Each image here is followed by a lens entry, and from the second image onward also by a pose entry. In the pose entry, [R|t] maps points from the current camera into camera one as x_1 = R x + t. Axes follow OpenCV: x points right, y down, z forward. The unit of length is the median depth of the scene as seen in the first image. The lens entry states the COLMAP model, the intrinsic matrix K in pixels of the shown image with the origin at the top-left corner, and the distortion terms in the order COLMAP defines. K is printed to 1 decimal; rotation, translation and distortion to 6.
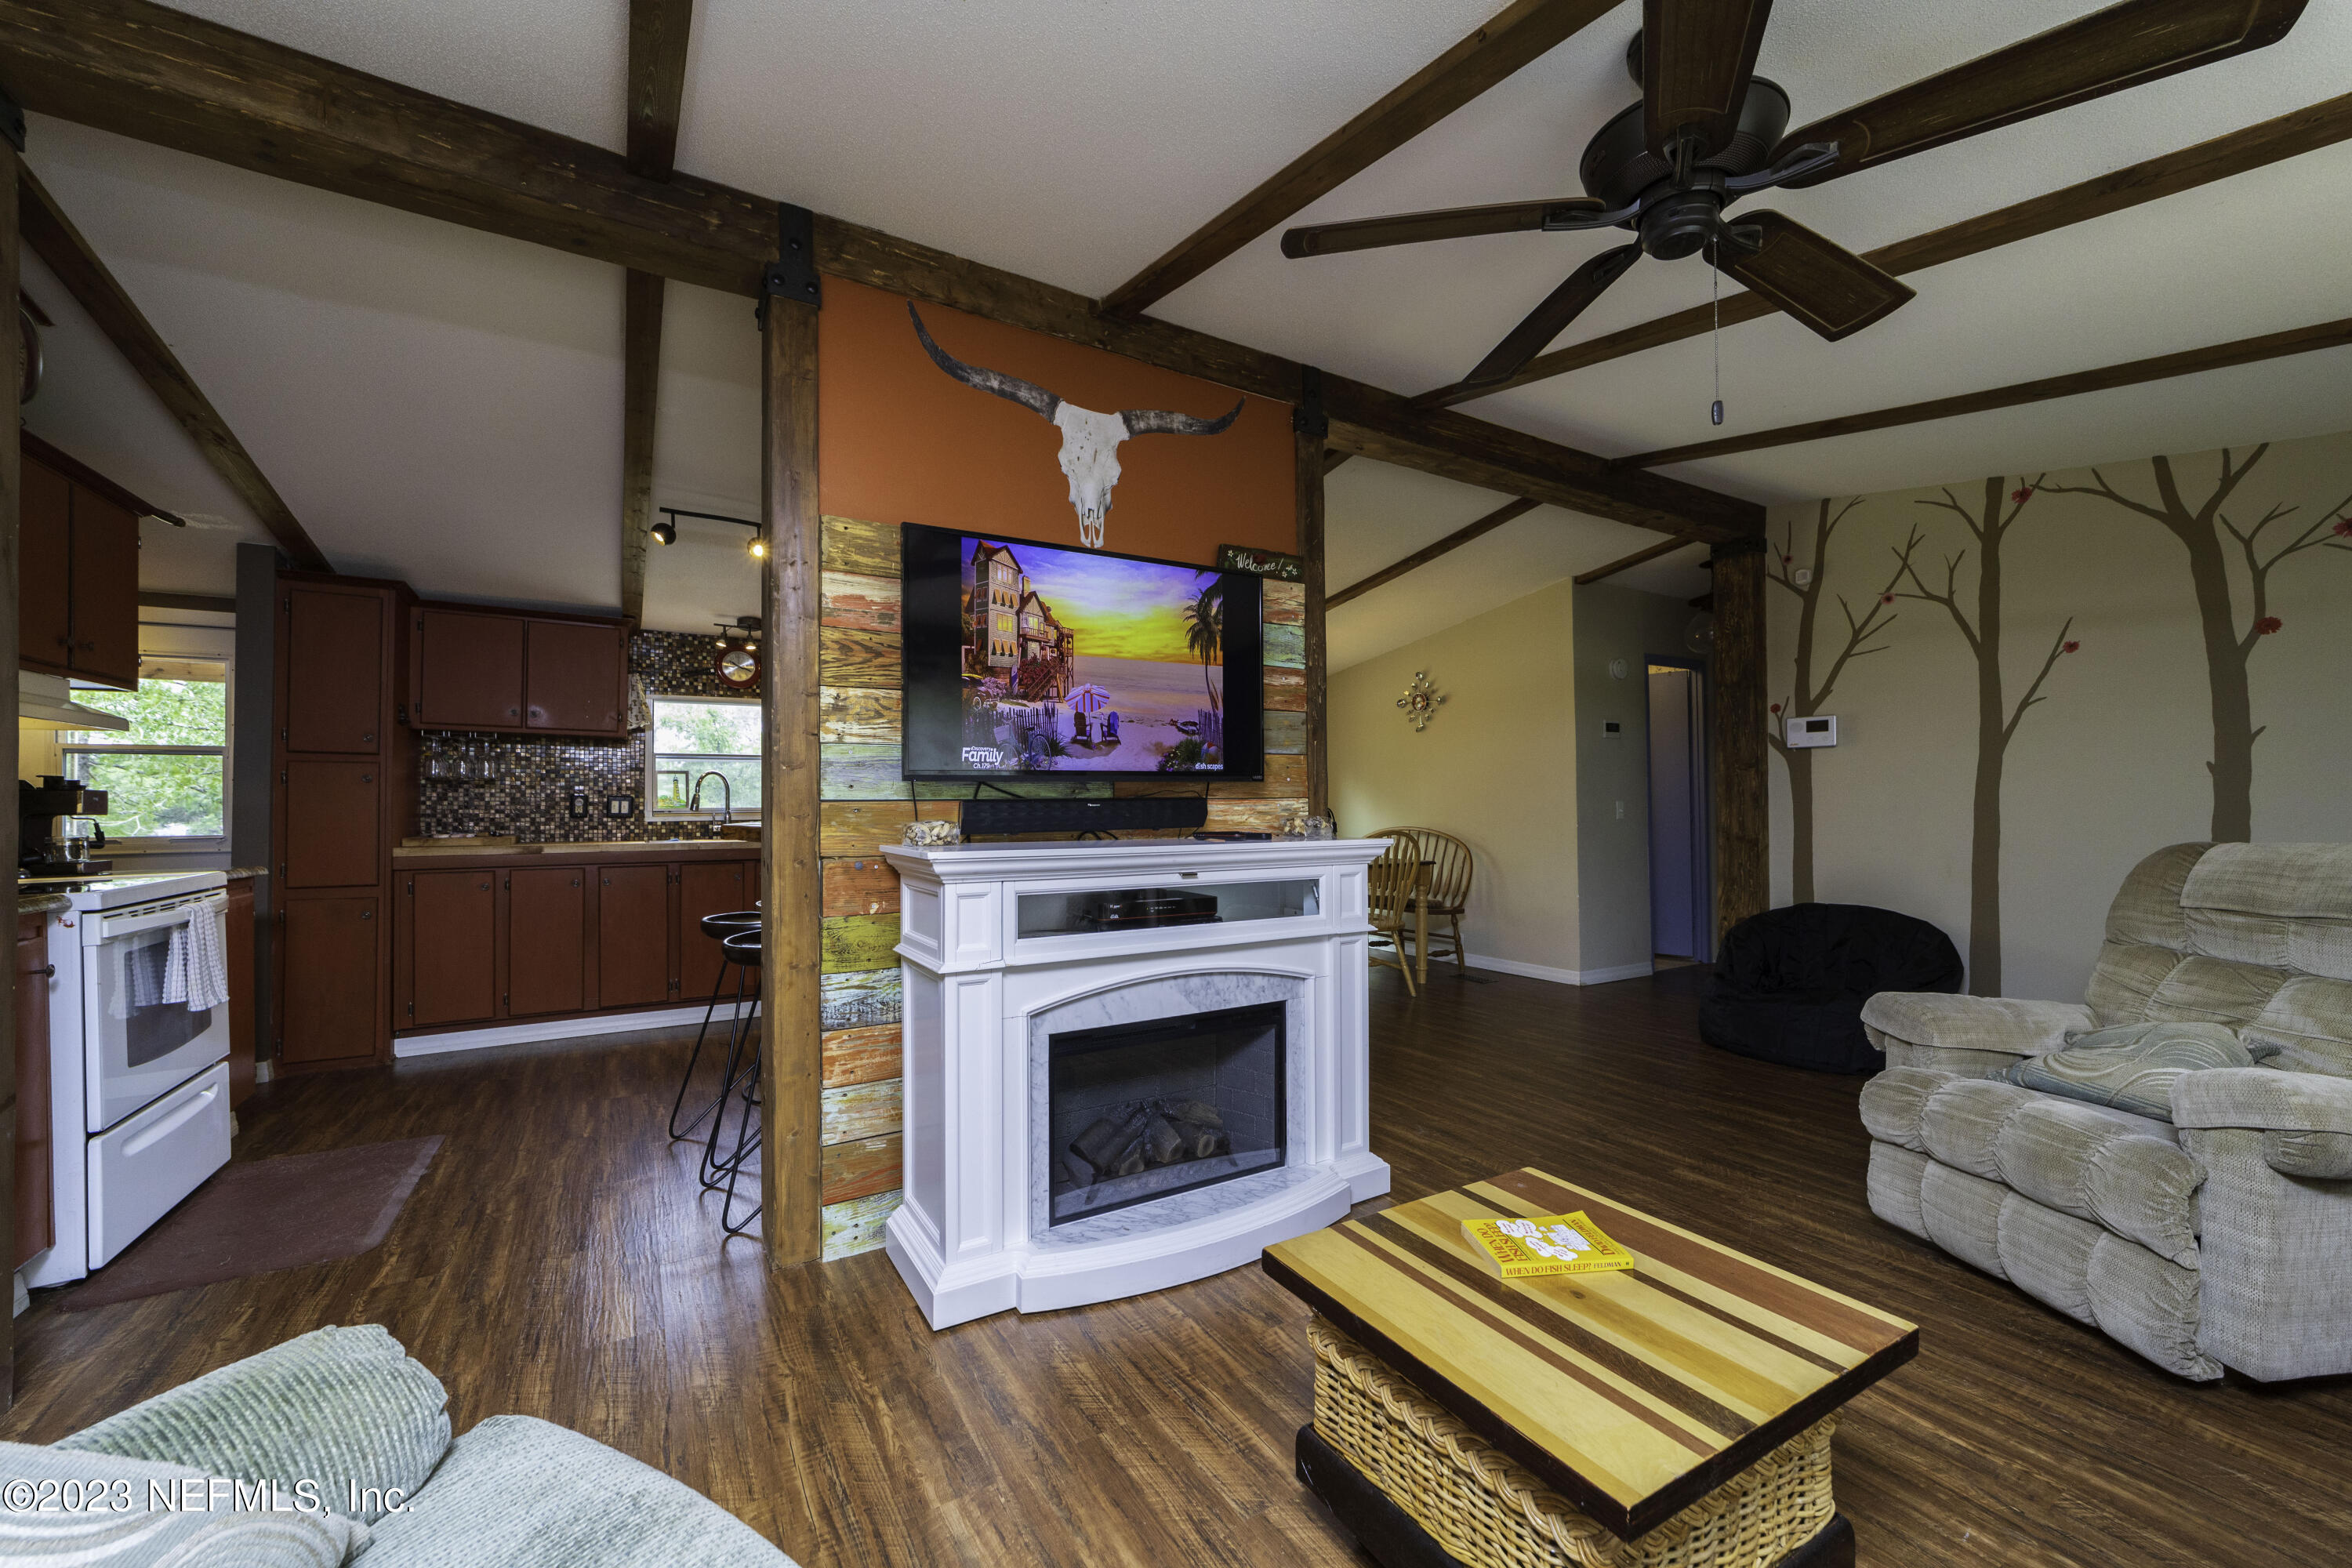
lens RADIAL K [[905.9, 0, 1175.0], [0, 905.9, 795.9], [0, 0, 1]] dist [0.000878, 0.000163]
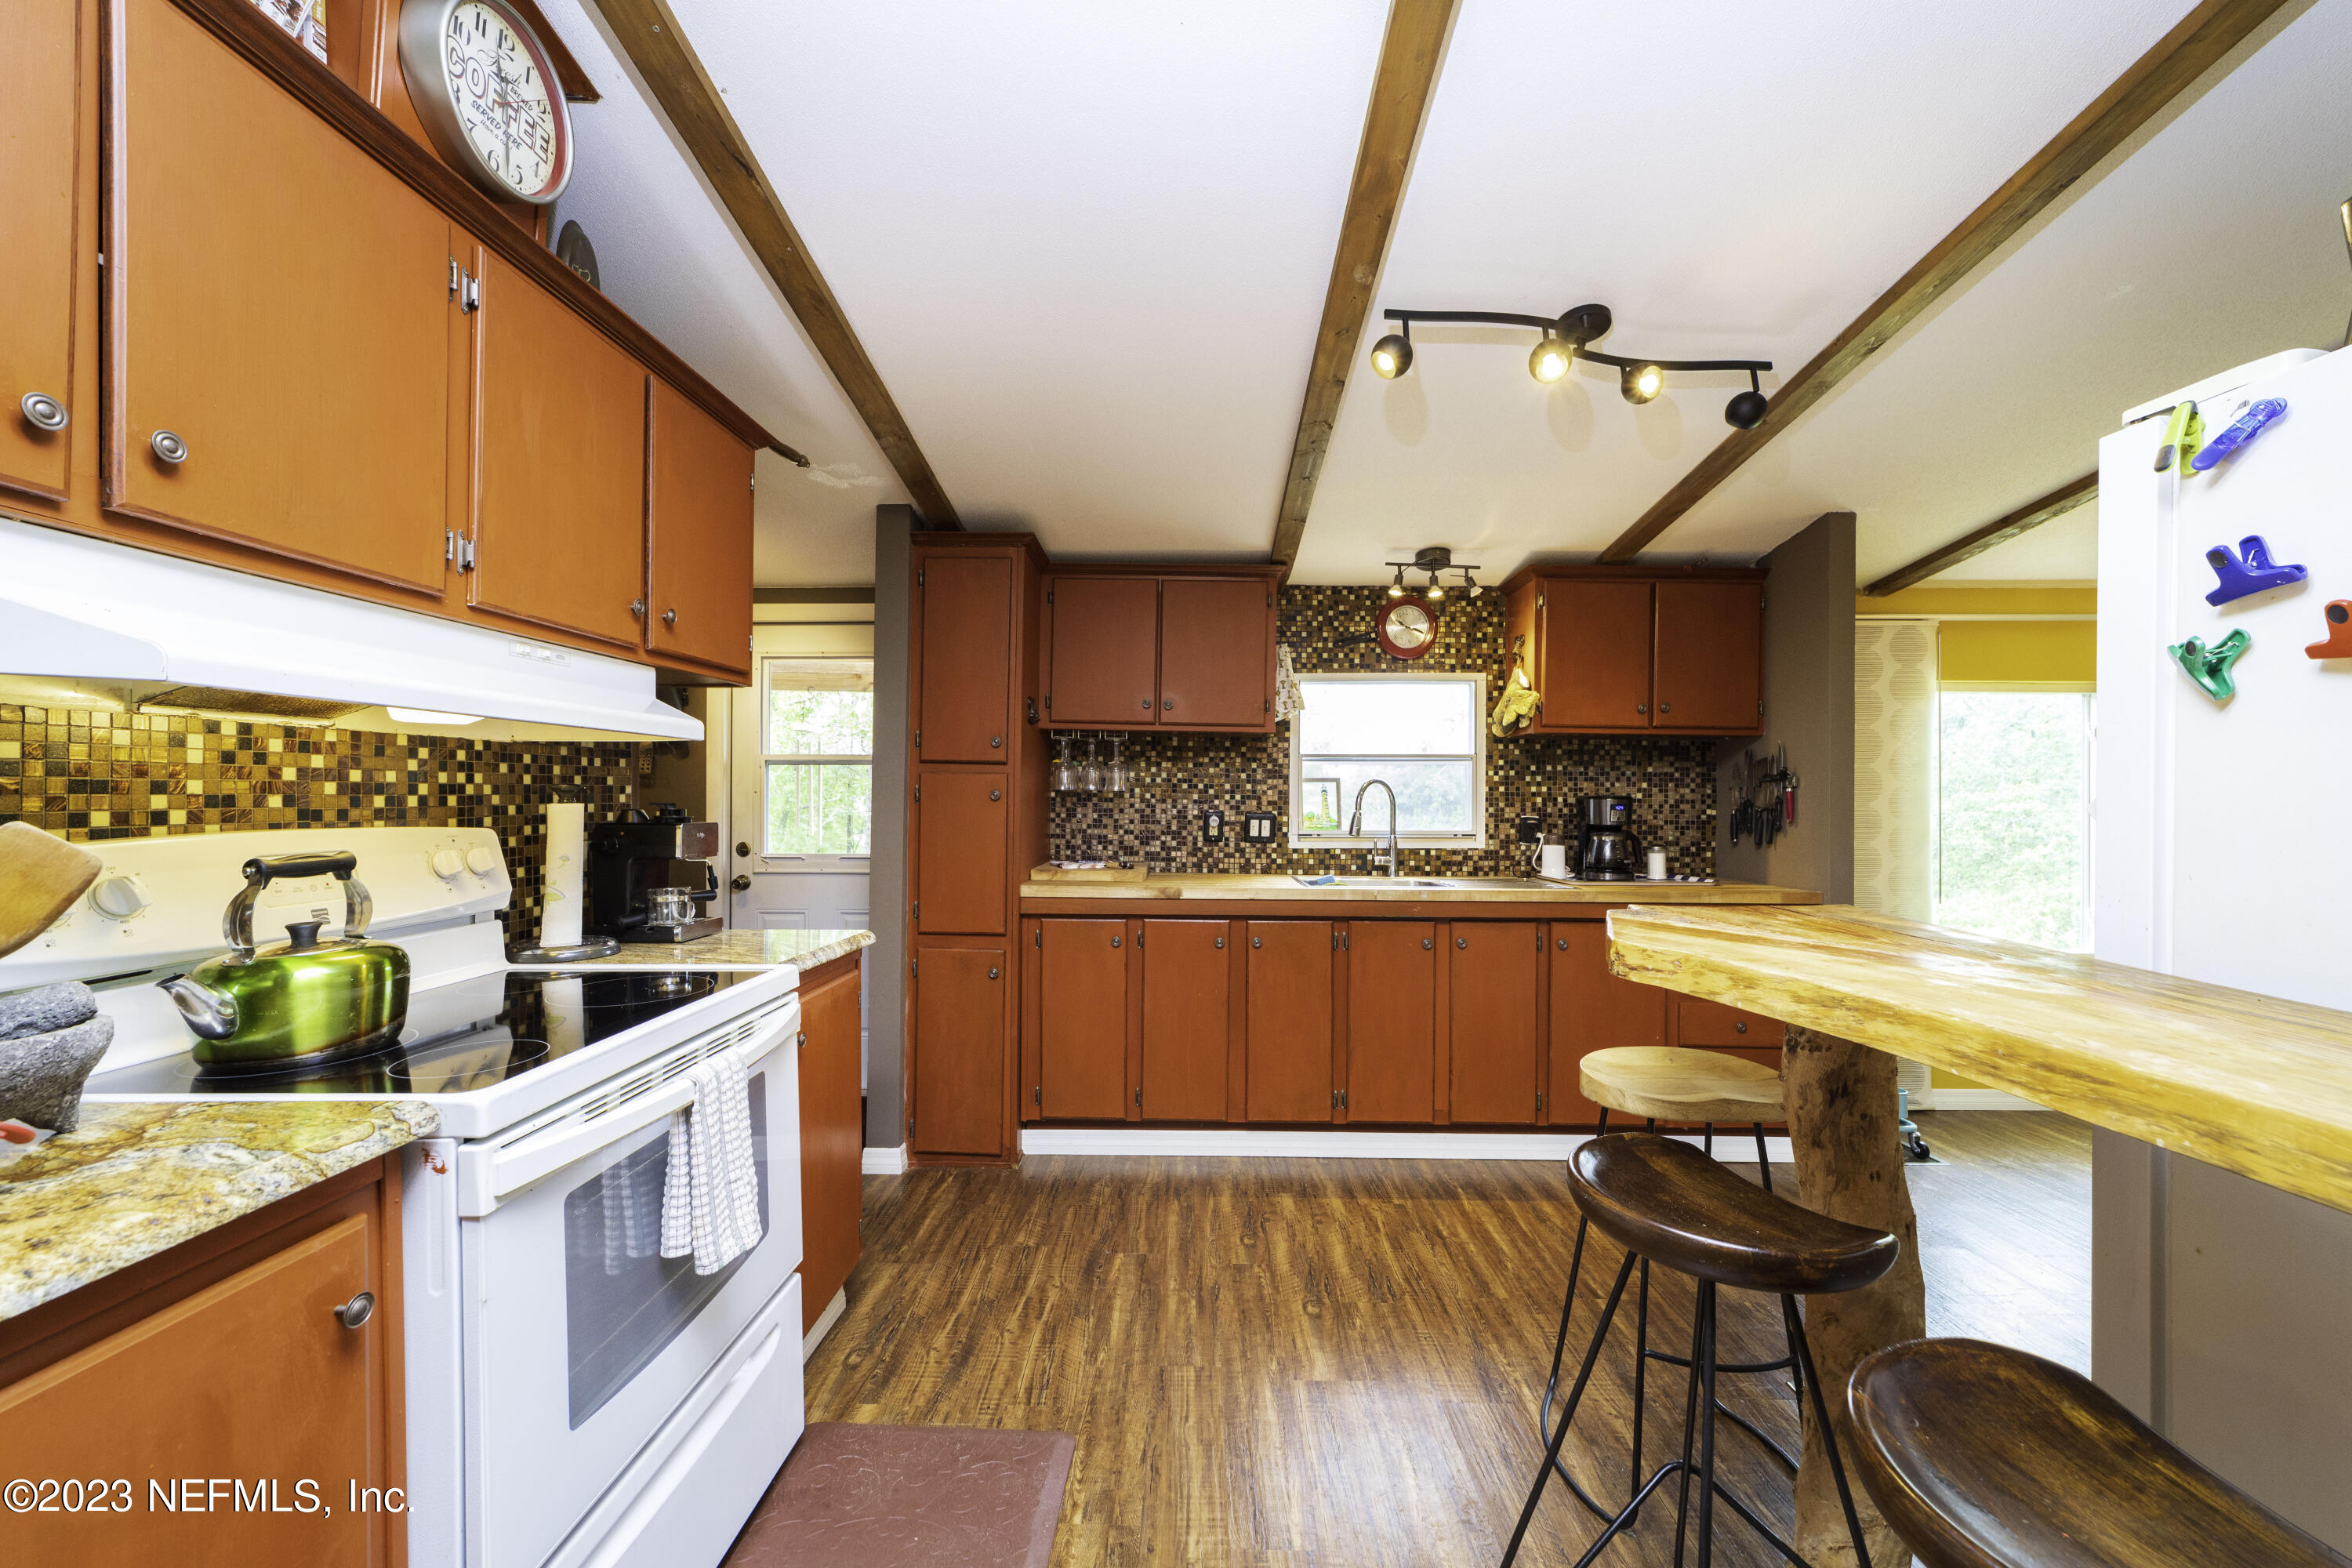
lens RADIAL K [[905.0, 0, 1192.6], [0, 905.0, 788.2], [0, 0, 1]] dist [0.000307, 0.000036]
pose [[0.855347, 0.006957, -0.518009, -0.239799], [-0.005414, 0.999975, 0.004490, -0.019973], [0.518027, -0.001036, 0.855363, 0.294467]]
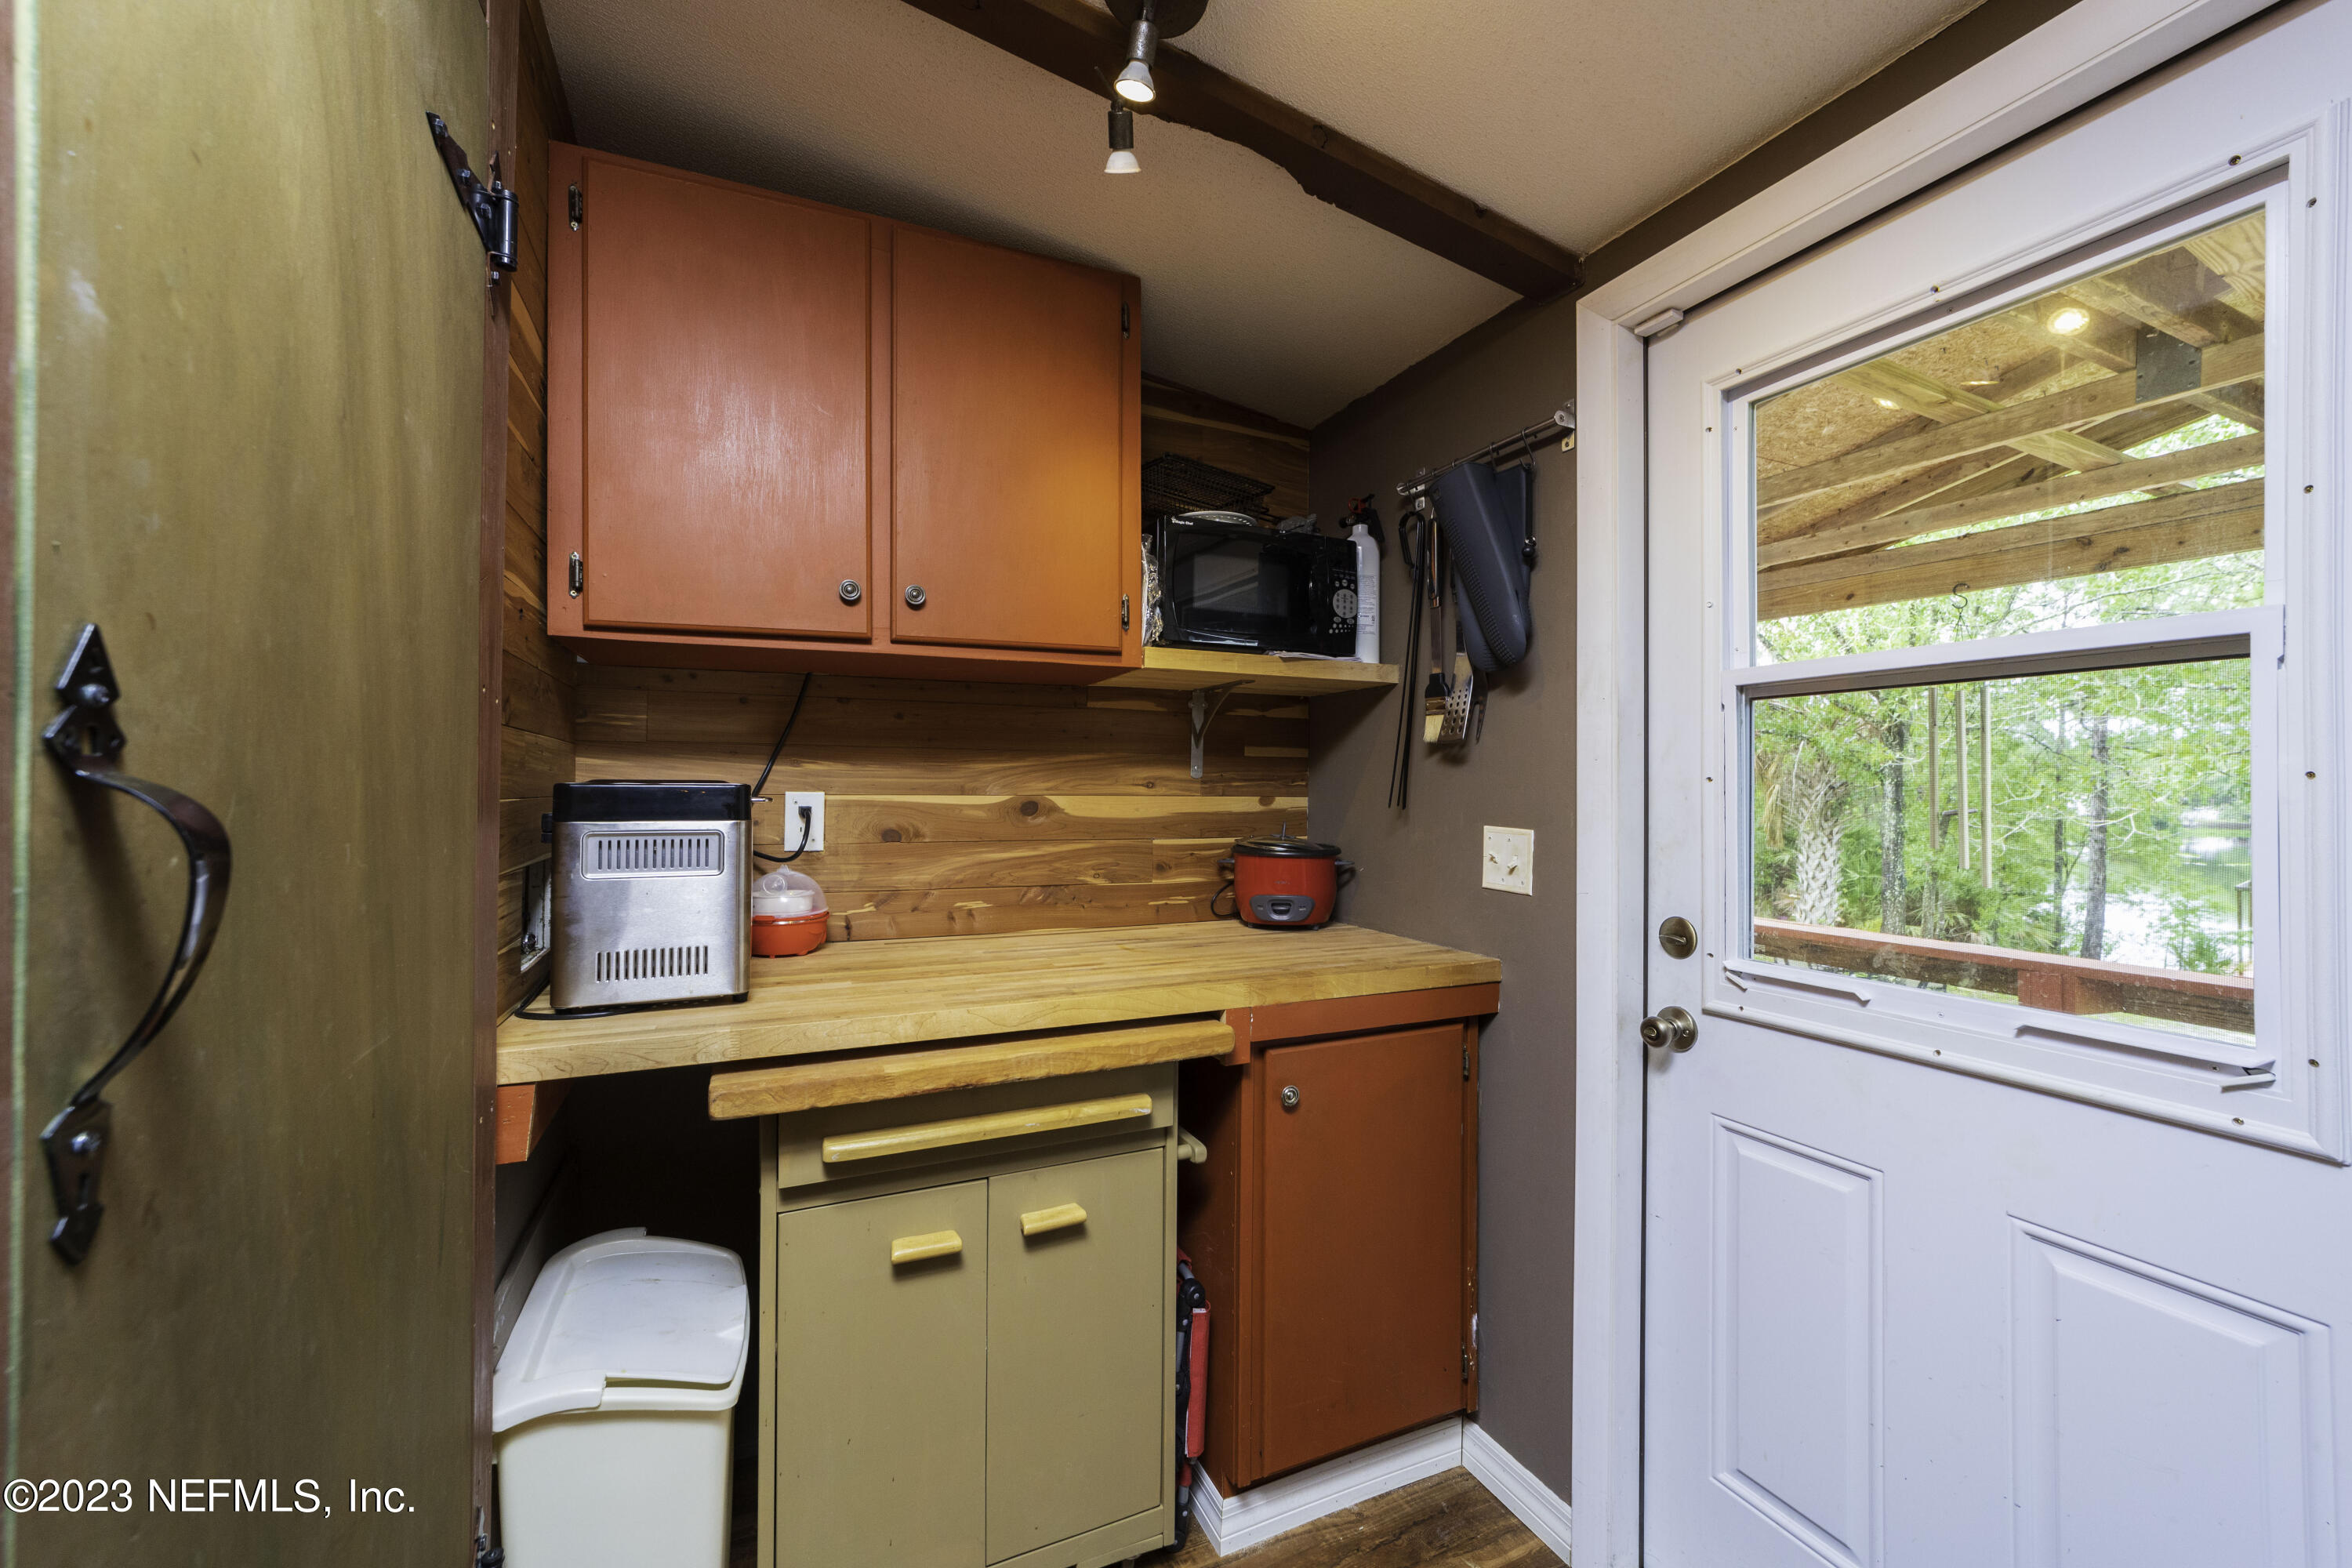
lens RADIAL K [[887.8, 0, 1151.6], [0, 887.8, 785.3], [0, 0, 1]] dist [-0.008617, 0.000109]
pose [[-0.135910, 0.006031, -0.990703, -0.608634], [0.006832, 0.999963, 0.005150, -0.013167], [0.990698, -0.006068, -0.135947, 0.581029]]
